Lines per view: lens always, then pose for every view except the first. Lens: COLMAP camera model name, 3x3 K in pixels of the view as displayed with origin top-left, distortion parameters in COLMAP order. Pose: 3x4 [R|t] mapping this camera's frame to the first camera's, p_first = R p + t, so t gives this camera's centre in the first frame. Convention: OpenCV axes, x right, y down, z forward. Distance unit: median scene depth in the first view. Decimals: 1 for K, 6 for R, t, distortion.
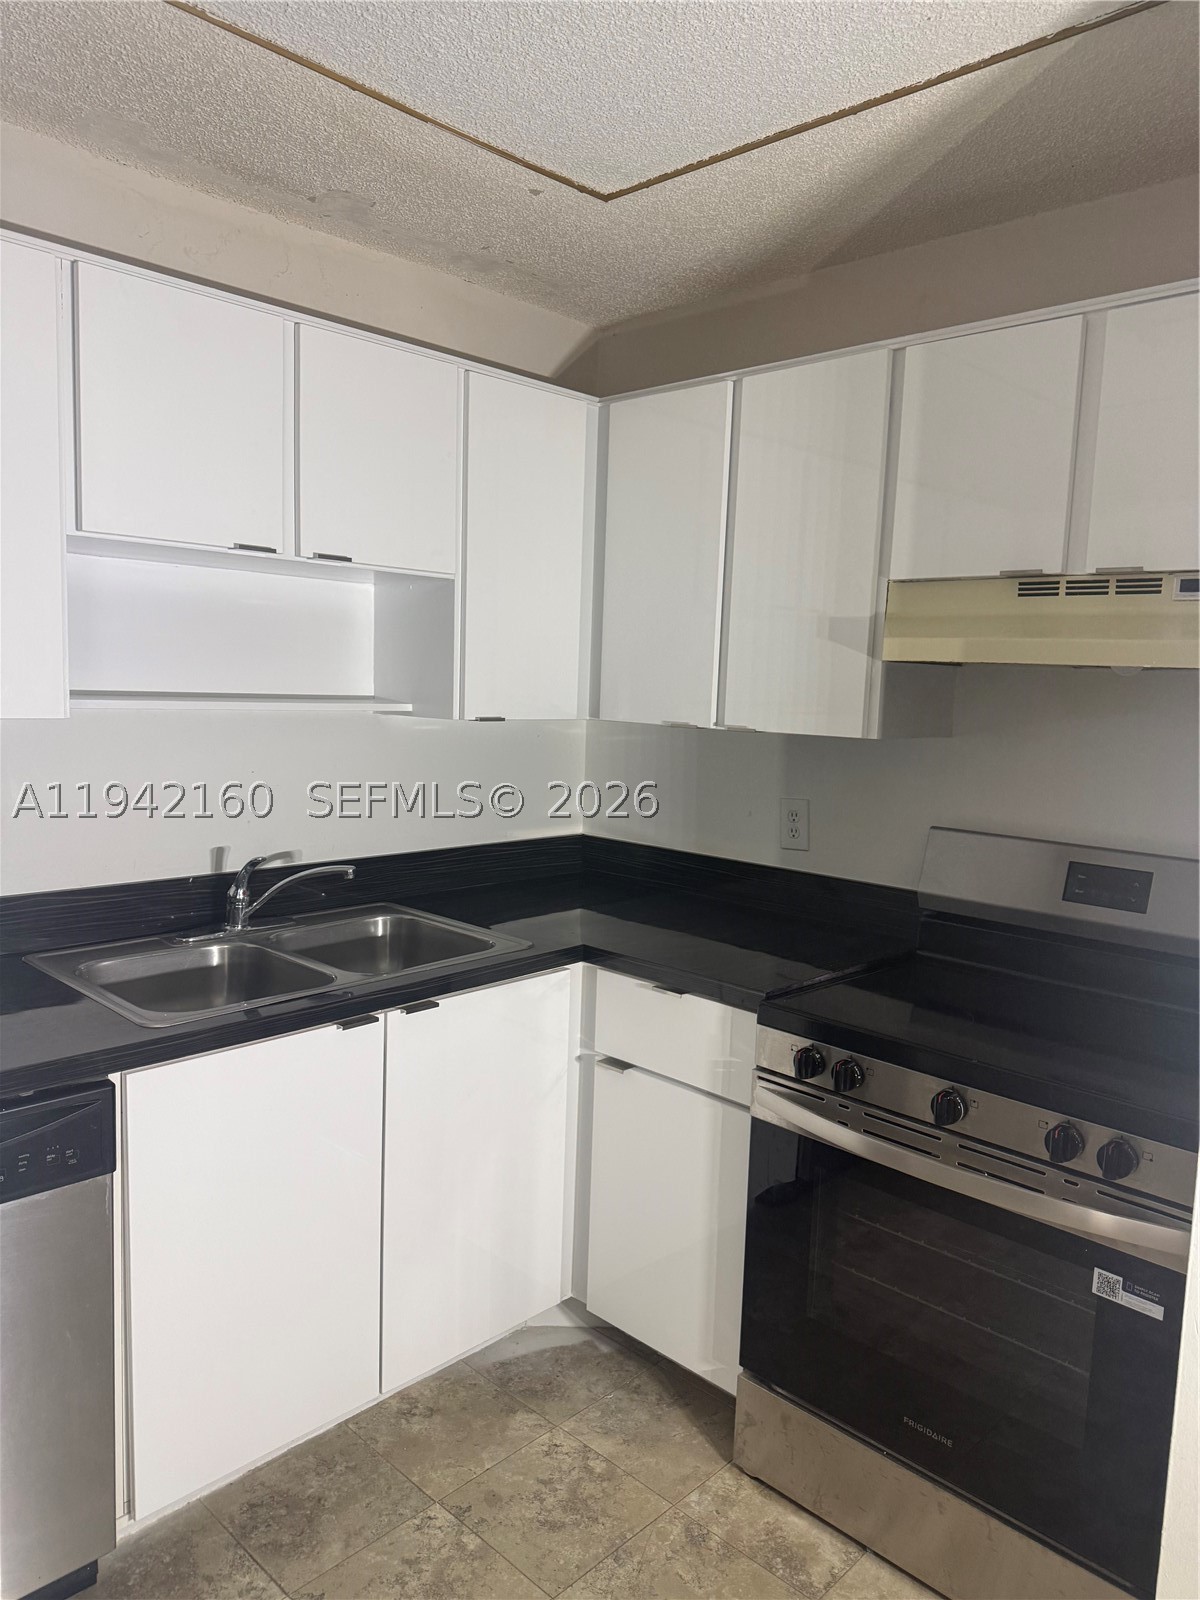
lens RADIAL K [[1138.0, 0, 600.0], [0, 1138.0, 800.0], [0, 0, 1]] dist [0.046599, -0.061159]
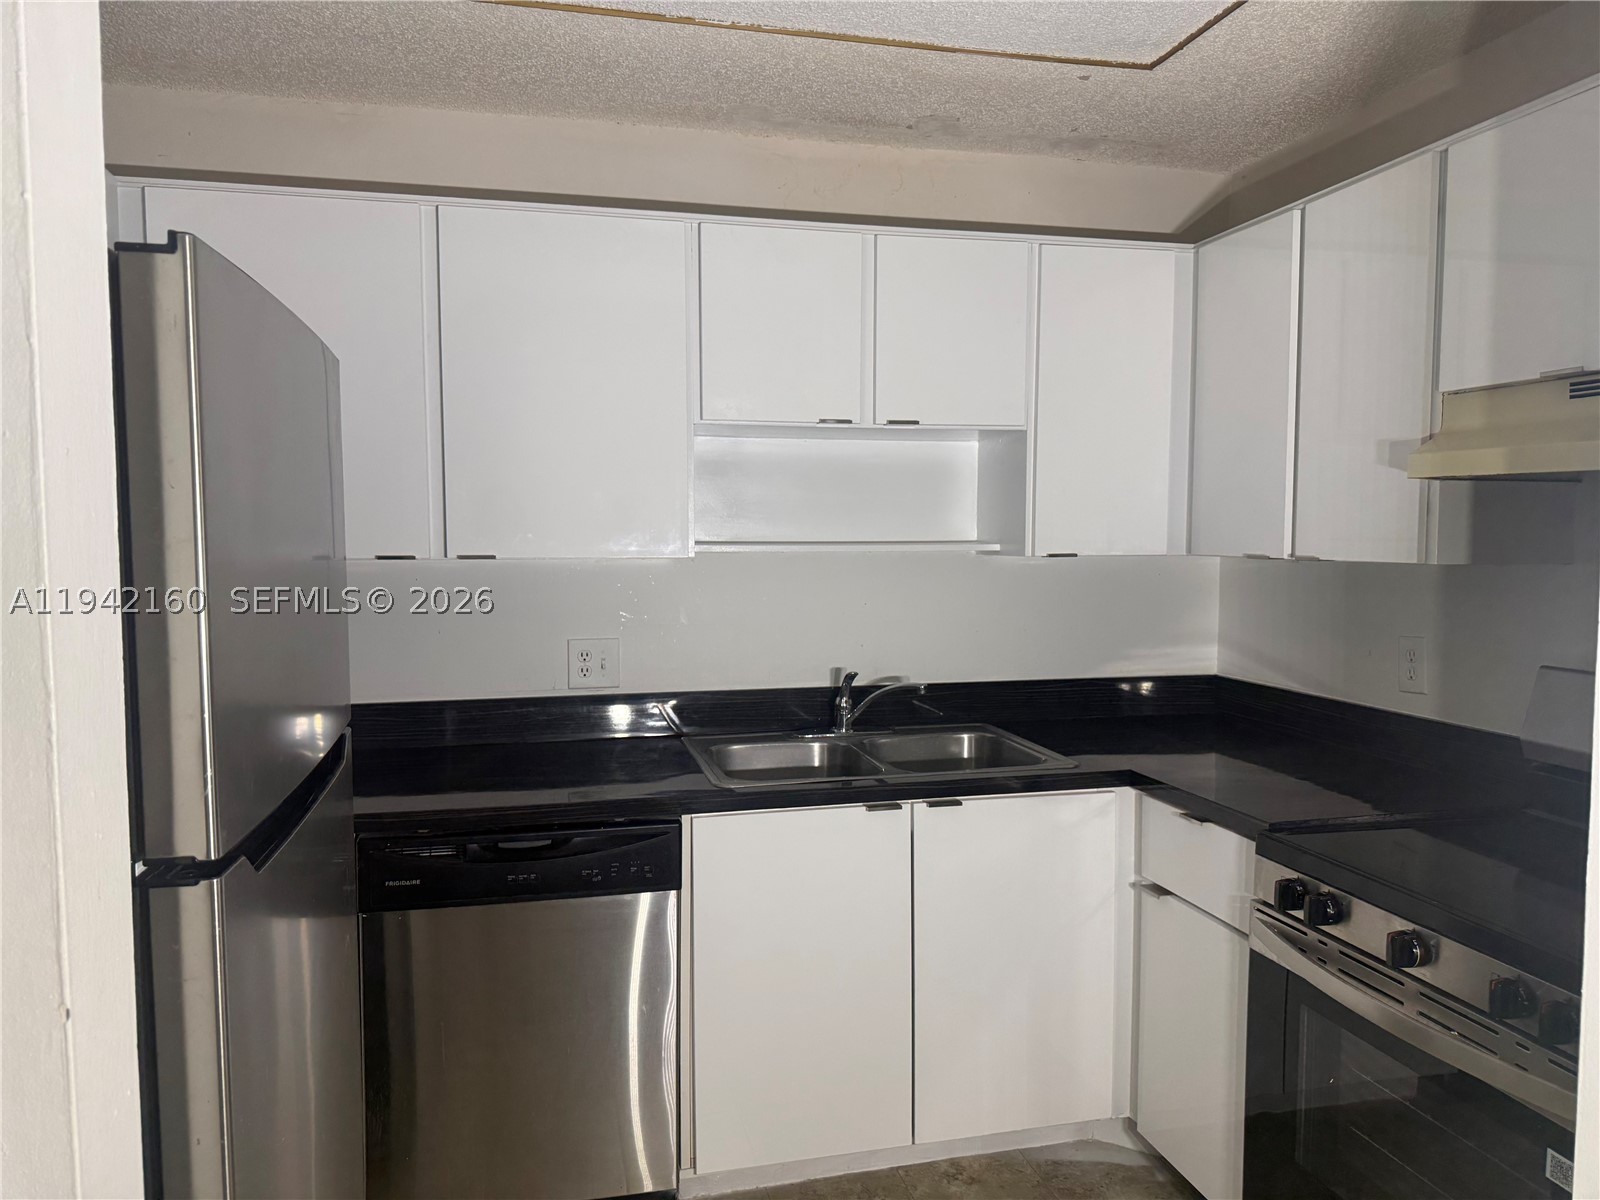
lens RADIAL K [[1138.0, 0, 809.4], [0, 1138.0, 597.4], [0, 0, 1]] dist [0.046599, -0.061159]
pose [[0.849781, -0.001706, -0.527133, 0.304337], [-0.028902, 0.998340, -0.049824, 0.033590], [0.526343, 0.057575, 0.848321, -0.049346]]
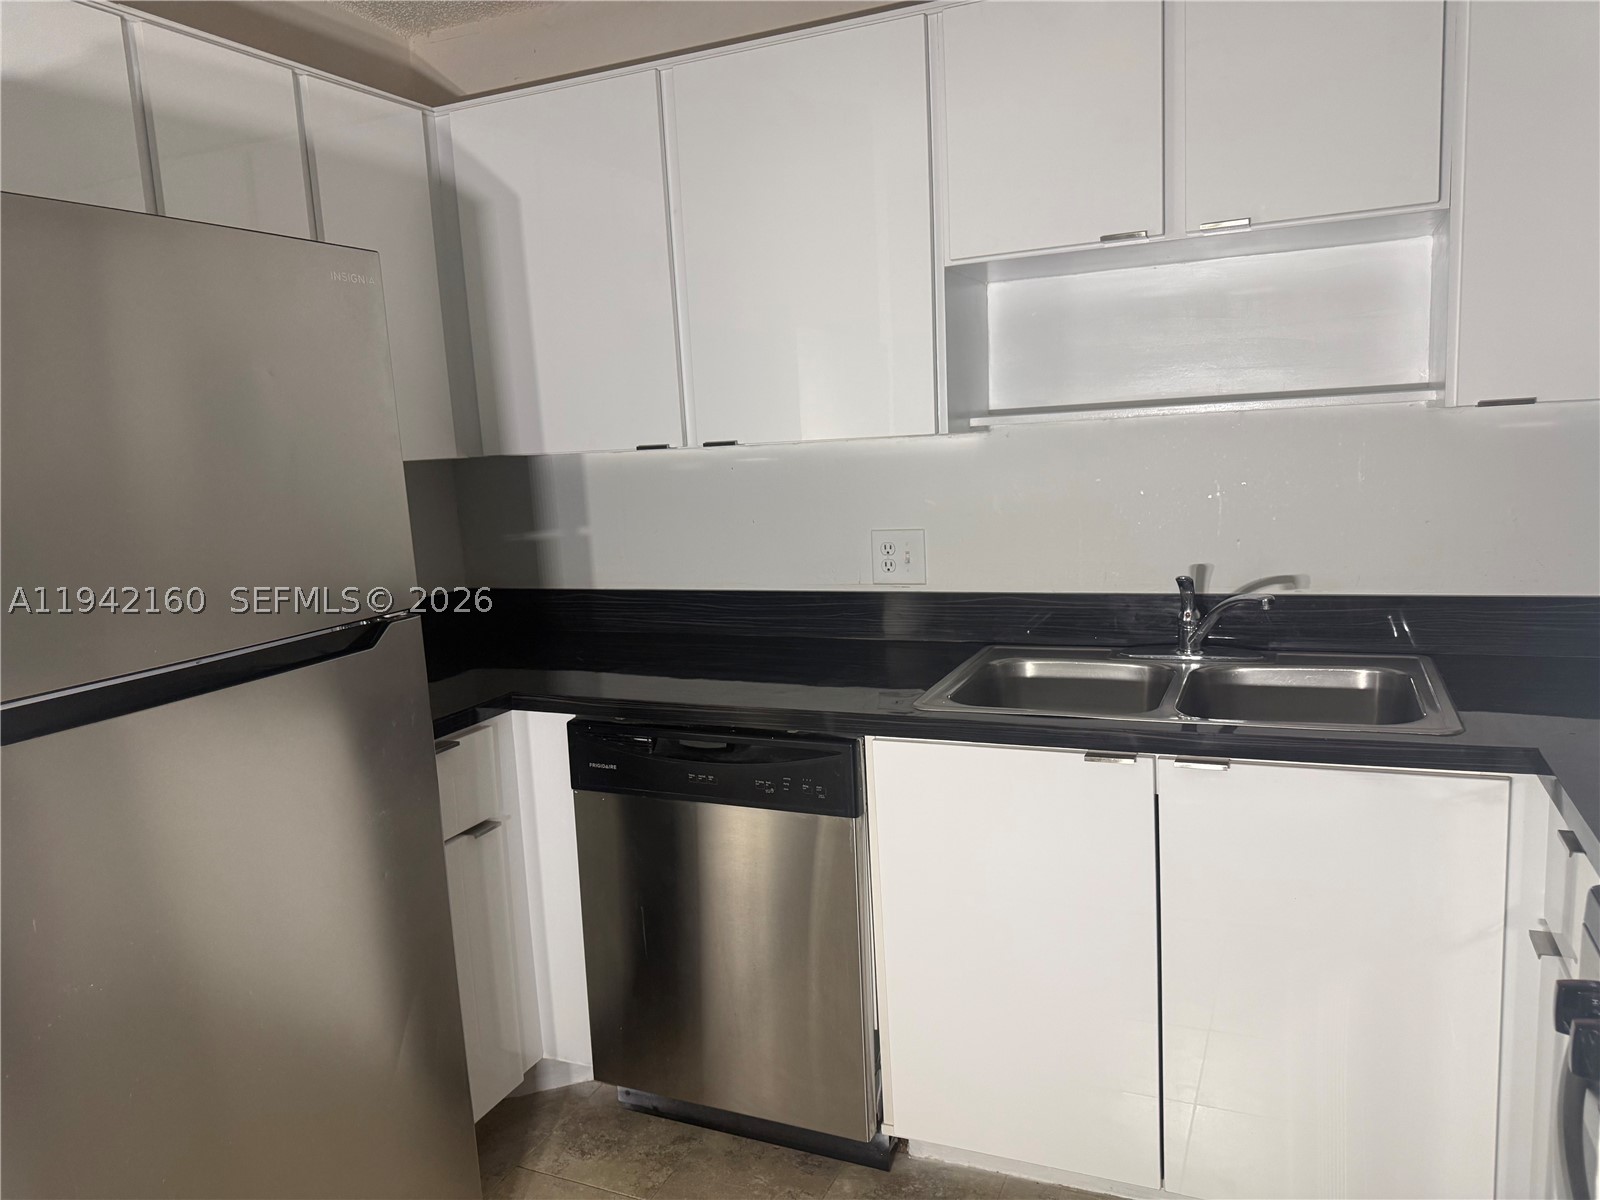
lens RADIAL K [[1133.4, 0, 795.2], [0, 1133.4, 606.8], [0, 0, 1]] dist [0.081577, -0.102592]
pose [[0.346048, 0.090776, -0.933815, 0.465360], [-0.039135, 0.995839, 0.082303, 0.010860], [0.937400, 0.008064, 0.348161, 0.399216]]
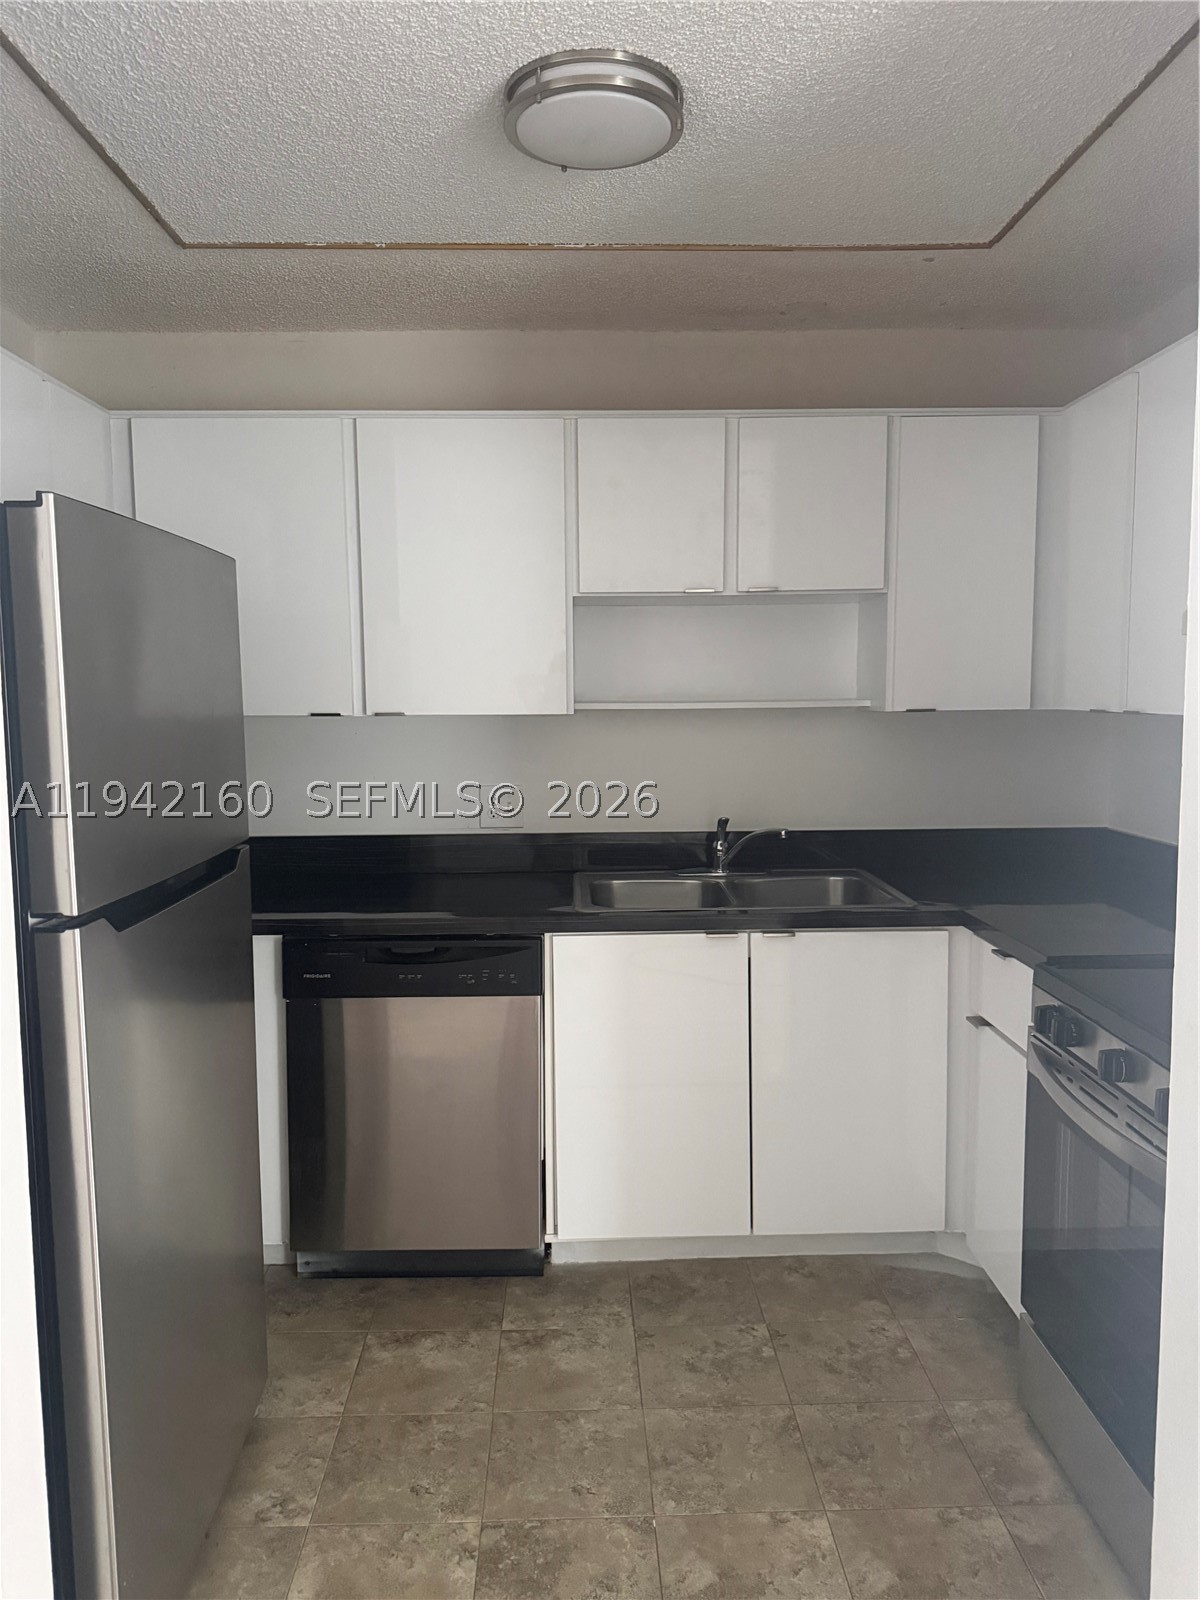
lens RADIAL K [[1133.4, 0, 604.0], [0, 1133.4, 793.4], [0, 0, 1]] dist [0.081577, -0.102592]
pose [[0.718908, 0.024441, -0.694676, 0.537686], [-0.045113, 0.998915, -0.011541, 0.044229], [0.693640, 0.039636, 0.719230, -0.055378]]
